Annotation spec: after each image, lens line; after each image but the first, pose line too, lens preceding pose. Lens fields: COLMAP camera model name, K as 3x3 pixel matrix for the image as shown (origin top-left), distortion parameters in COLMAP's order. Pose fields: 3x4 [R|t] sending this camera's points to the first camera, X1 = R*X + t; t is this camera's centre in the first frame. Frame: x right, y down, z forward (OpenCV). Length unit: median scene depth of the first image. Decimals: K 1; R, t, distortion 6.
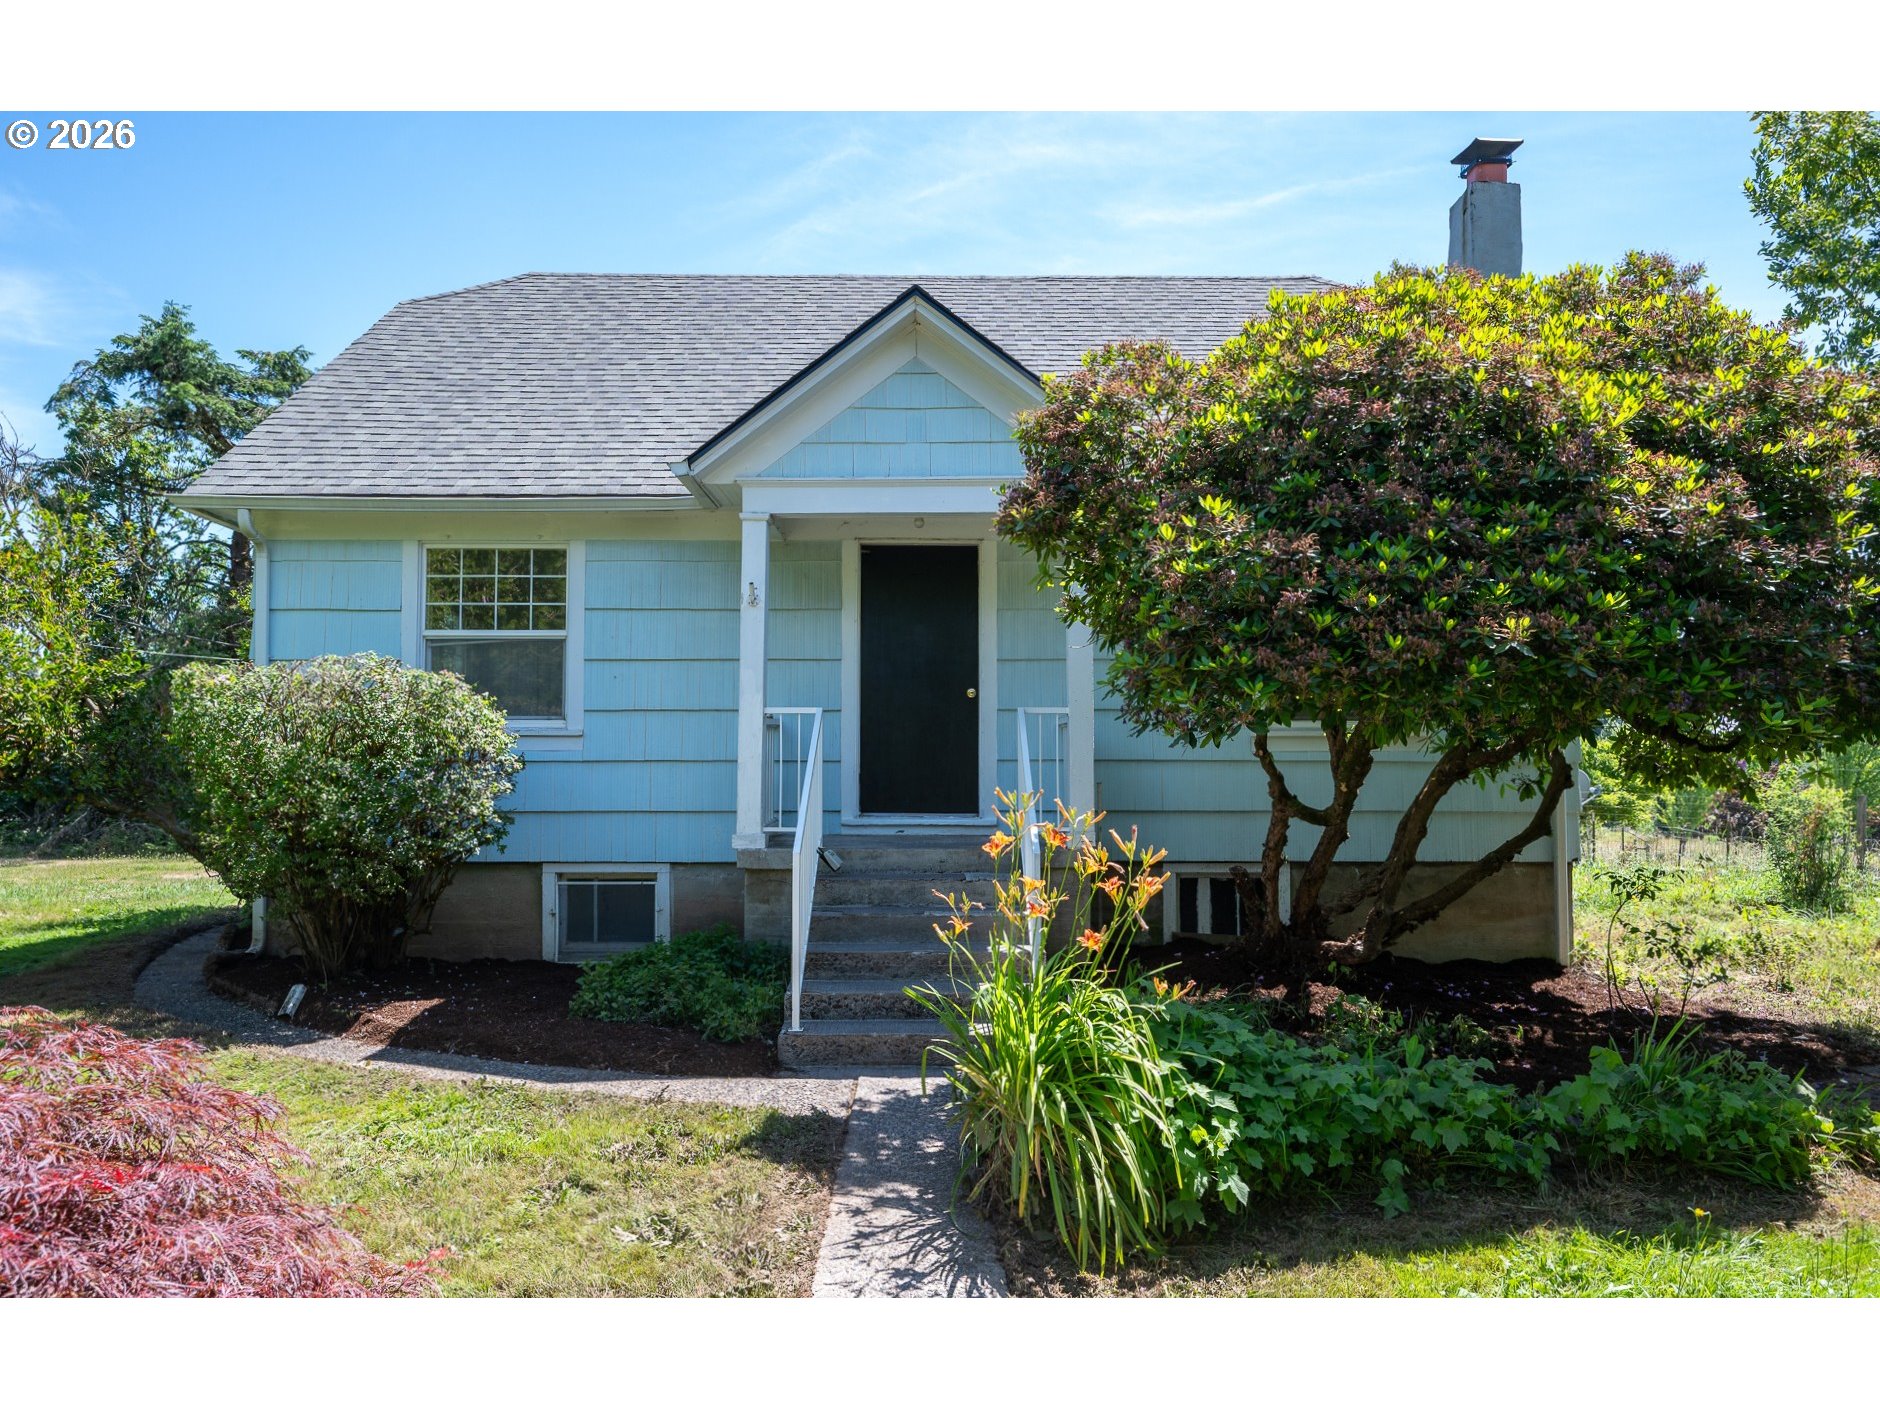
lens RADIAL K [[1258.5, 0, 940.0], [0, 1258.5, 705.0], [0, 0, 1]] dist [0.013453, -0.011697]
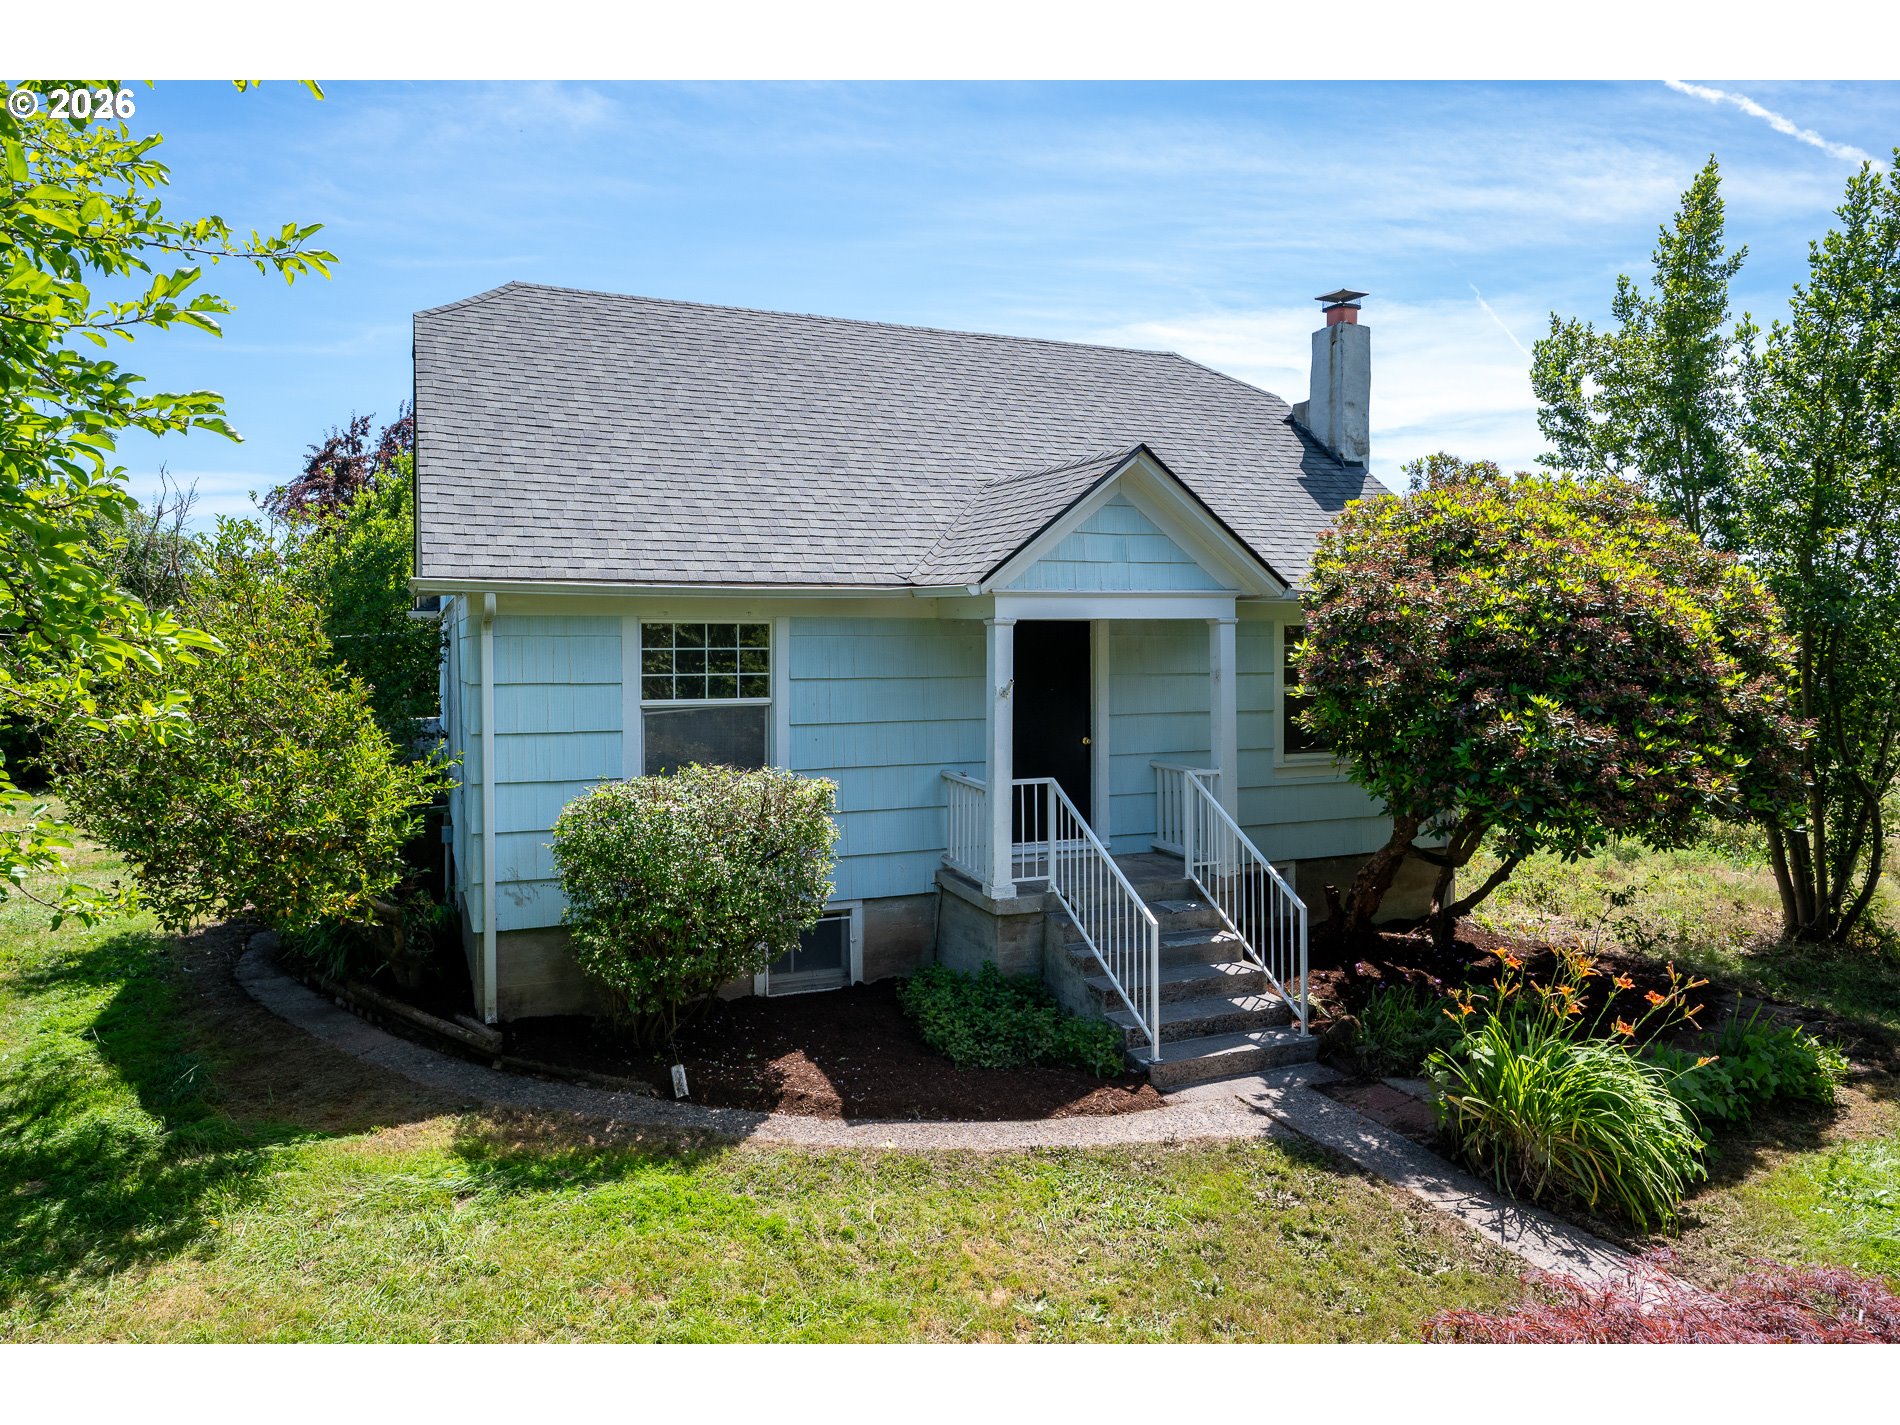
lens RADIAL K [[1198.3, 0, 947.5], [0, 1198.3, 644.6], [0, 0, 1]] dist [-0.000452, -0.004060]
pose [[0.921614, -0.002562, 0.388100, -0.566076], [-0.018501, 0.998551, 0.050525, -0.163466], [-0.387667, -0.053744, 0.920231, -0.026033]]
